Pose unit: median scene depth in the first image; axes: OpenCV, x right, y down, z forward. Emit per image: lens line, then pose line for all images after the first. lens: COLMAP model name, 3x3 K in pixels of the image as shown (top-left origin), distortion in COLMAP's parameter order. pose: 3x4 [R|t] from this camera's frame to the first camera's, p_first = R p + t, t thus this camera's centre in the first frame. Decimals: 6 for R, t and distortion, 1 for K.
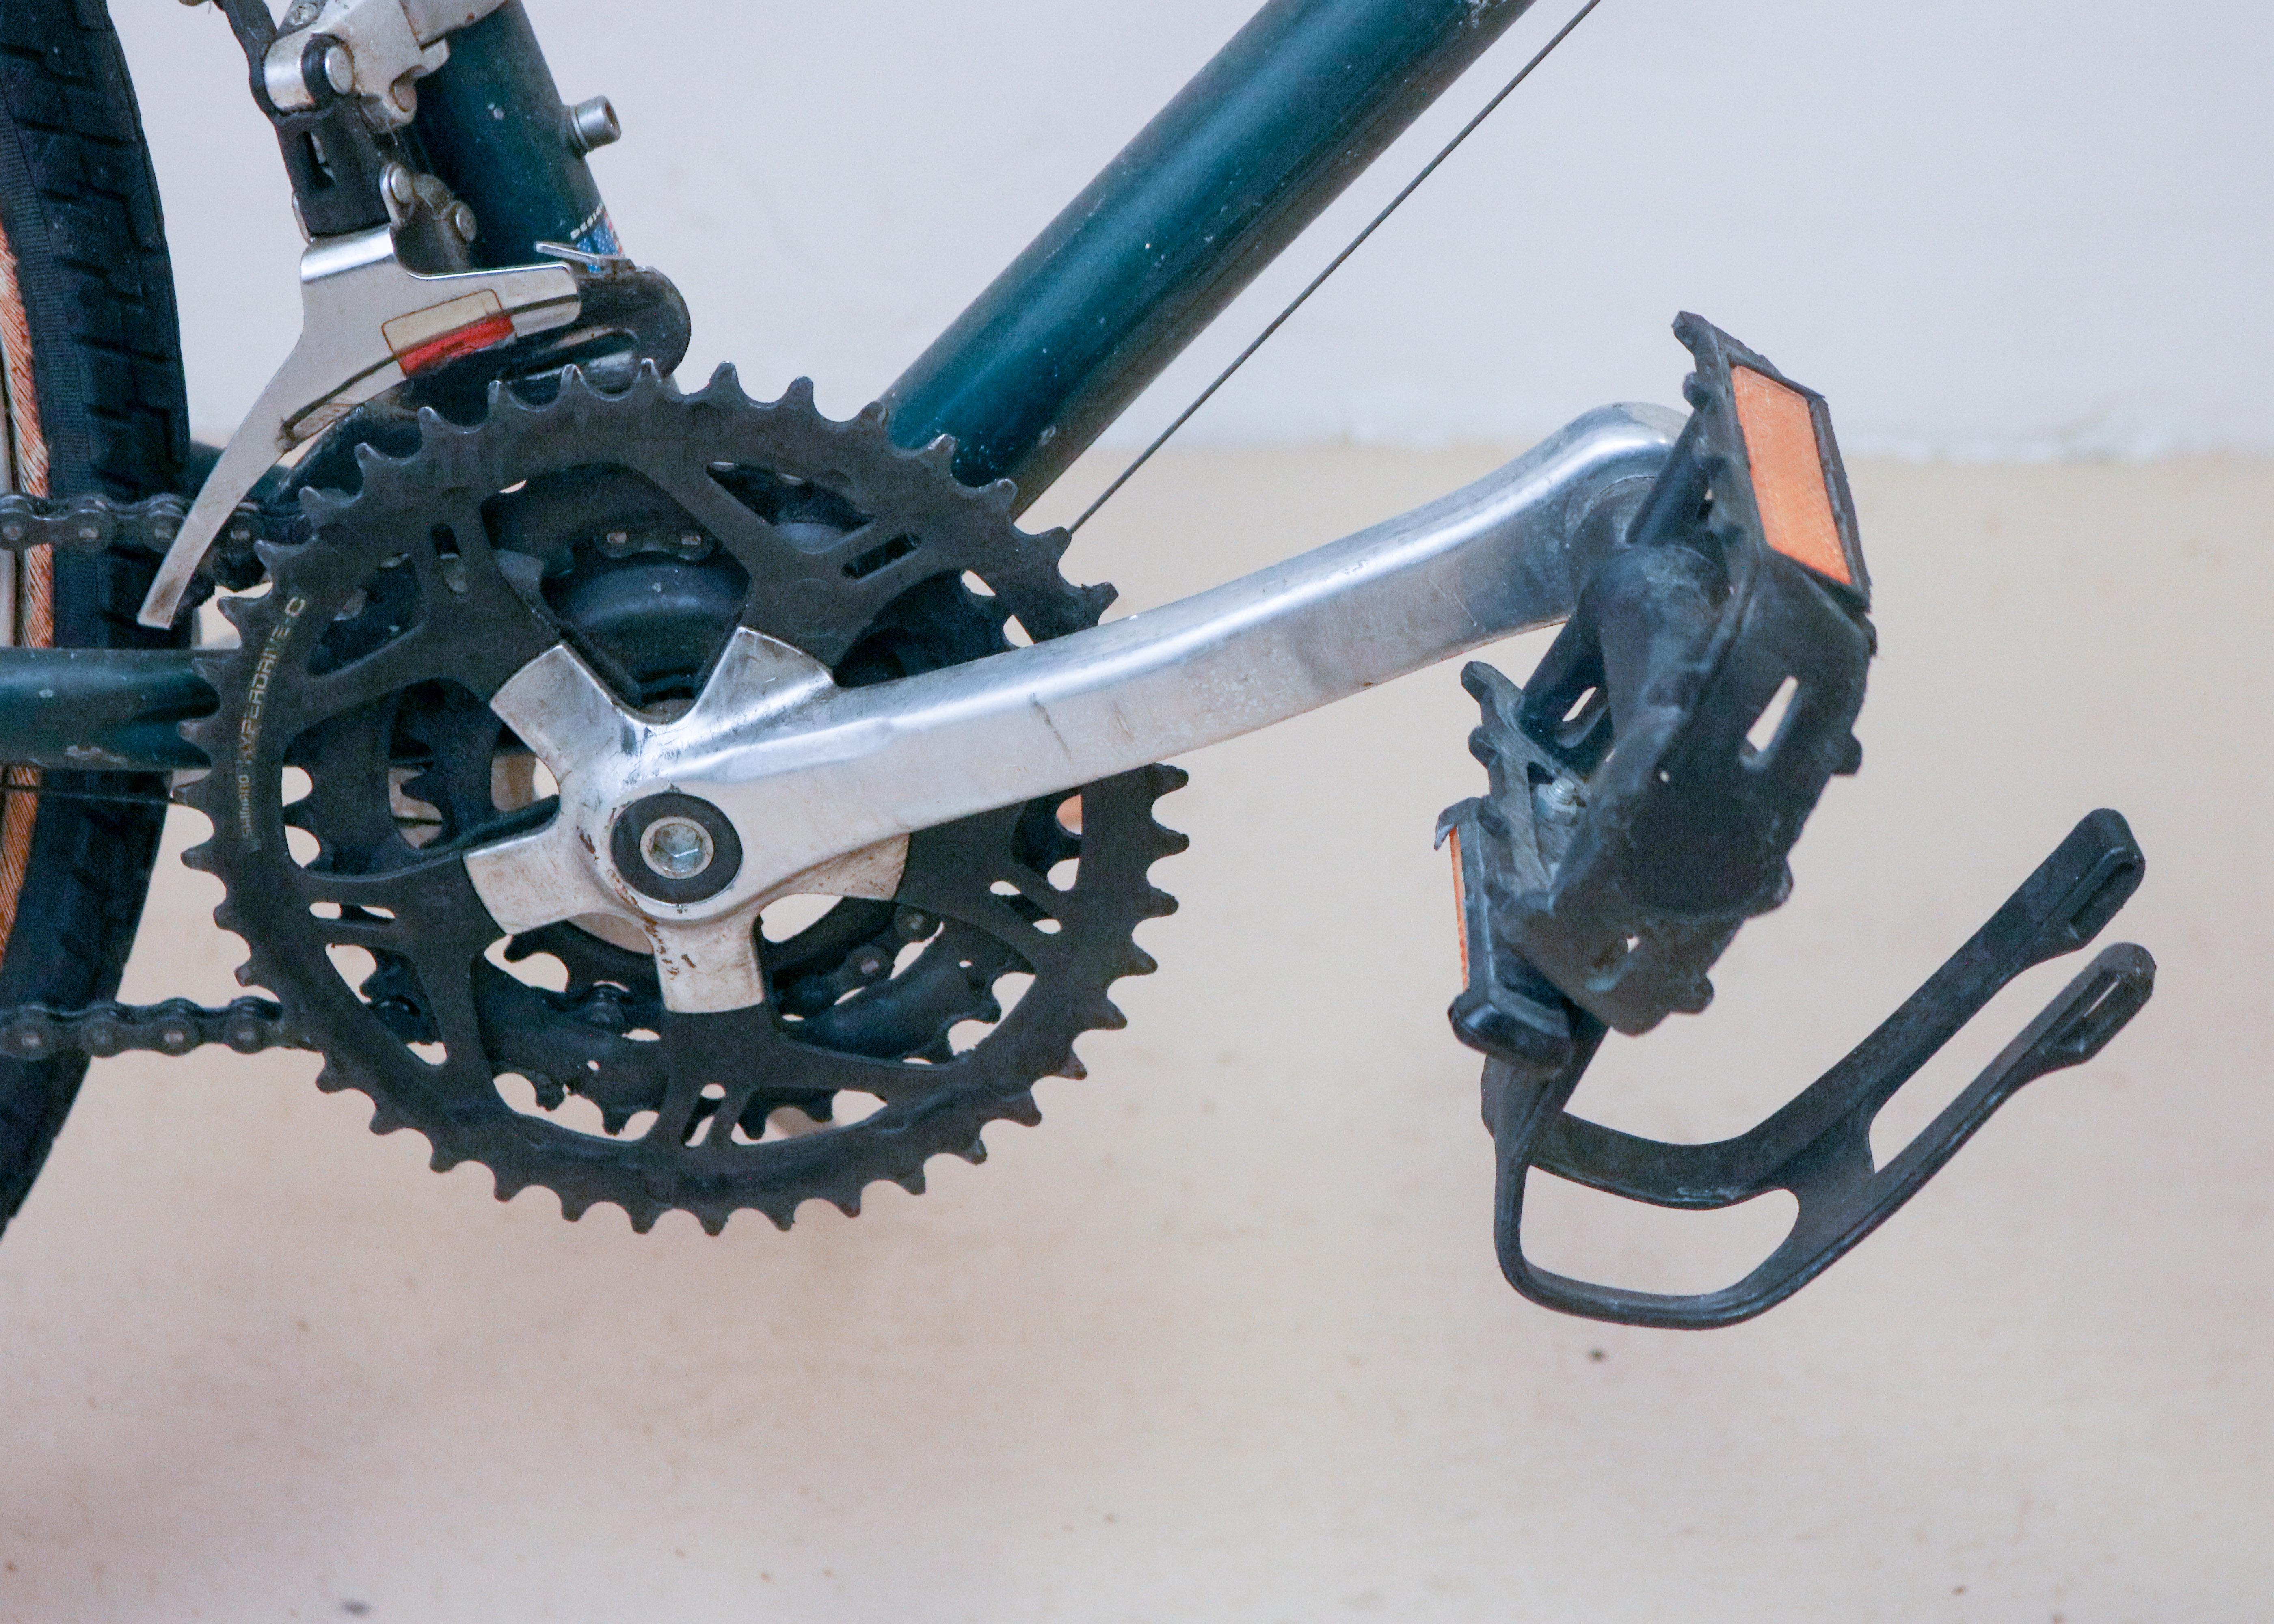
lens RADIAL K [[5481.0, 0, 1137.0], [0, 5481.0, 812.0], [0, 0, 1]] dist [0.015354, -0.032011]
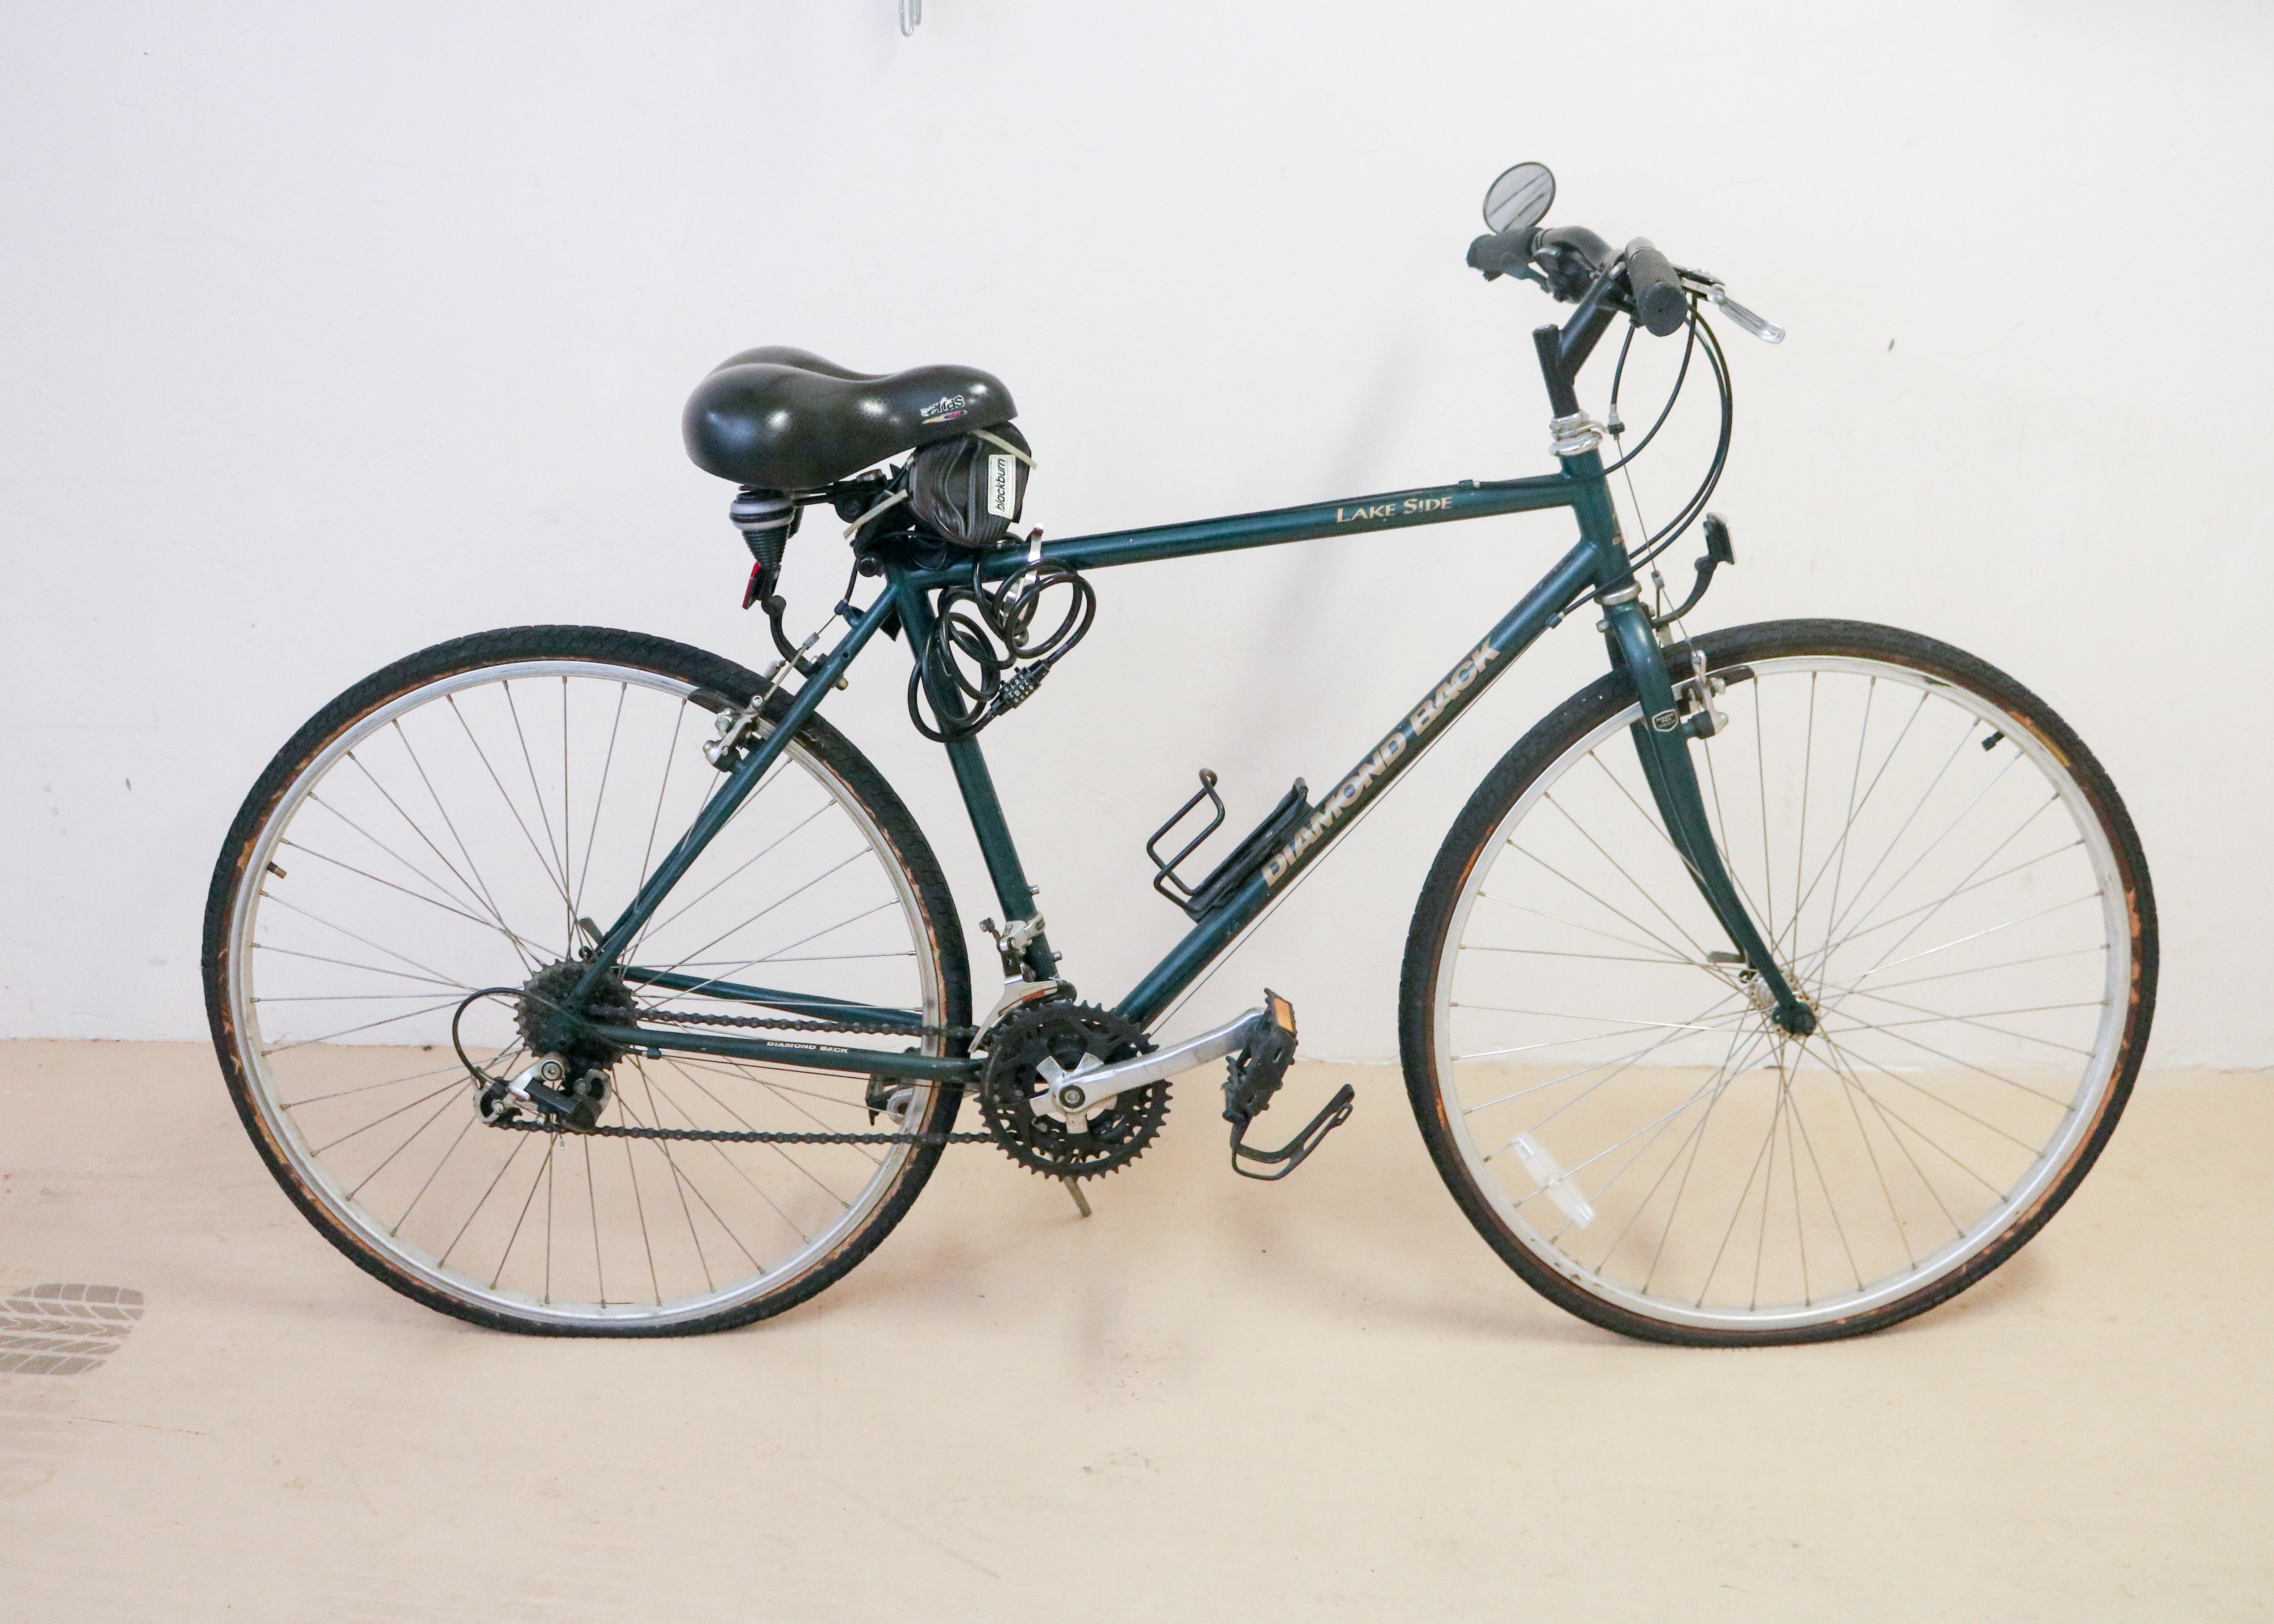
lens RADIAL K [[2642.9, 0, 1137.0], [0, 2642.9, 812.0], [0, 0, 1]] dist [-0.019401, -0.005064]
pose [[0.999940, 0.004516, 0.009967, -0.049272], [-0.002314, 0.977526, -0.210803, 0.263335], [-0.010695, 0.210768, 0.977478, -1.443842]]
